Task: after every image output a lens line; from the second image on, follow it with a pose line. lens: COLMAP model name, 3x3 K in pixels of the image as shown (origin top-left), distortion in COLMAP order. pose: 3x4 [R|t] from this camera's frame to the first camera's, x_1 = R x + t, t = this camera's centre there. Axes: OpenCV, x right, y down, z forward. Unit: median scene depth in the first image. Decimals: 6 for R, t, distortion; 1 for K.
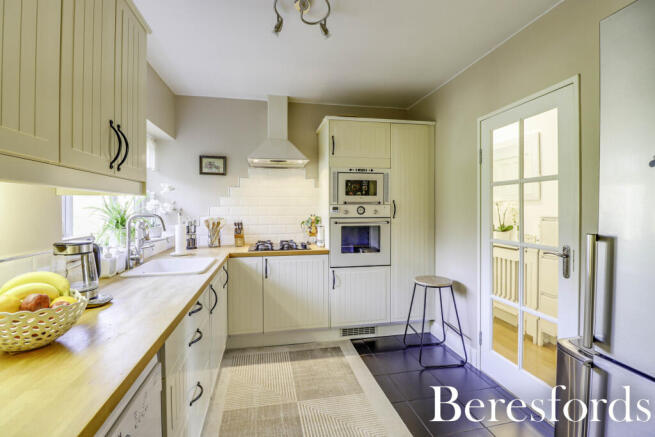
lens RADIAL K [[307.5, 0, 329.8], [0, 307.5, 209.4], [0, 0, 1]] dist [-0.000123, -0.000227]
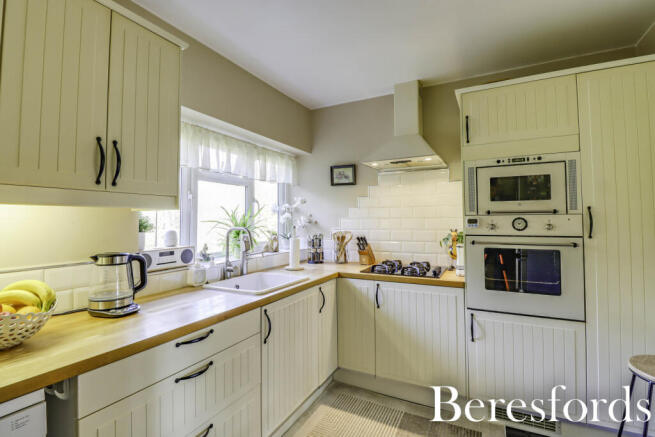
lens RADIAL K [[310.8, 0, 326.6], [0, 310.8, 206.8], [0, 0, 1]] dist [-0.002139, -0.000033]
pose [[0.768889, -0.030281, -0.638664, 0.203301], [0.001847, 0.998979, -0.045142, -0.004135], [0.639379, 0.033529, 0.768160, 0.262835]]
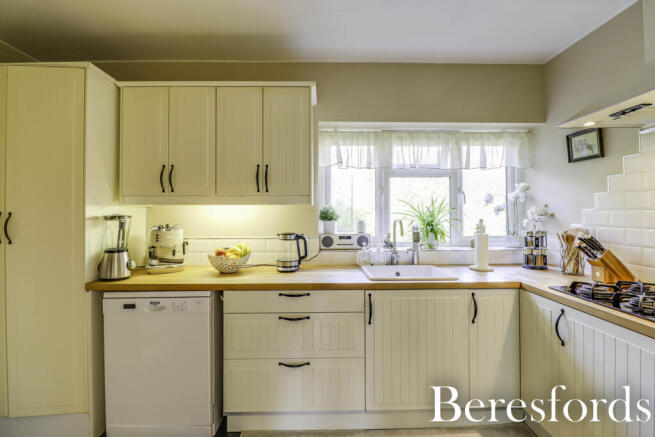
lens RADIAL K [[307.5, 0, 329.8], [0, 307.5, 209.4], [0, 0, 1]] dist [-0.000123, -0.000227]
pose [[-0.192060, -0.012213, -0.981307, 0.367489], [-0.000349, 0.999923, -0.012377, -0.003756], [0.981383, -0.002035, -0.192050, 0.664839]]
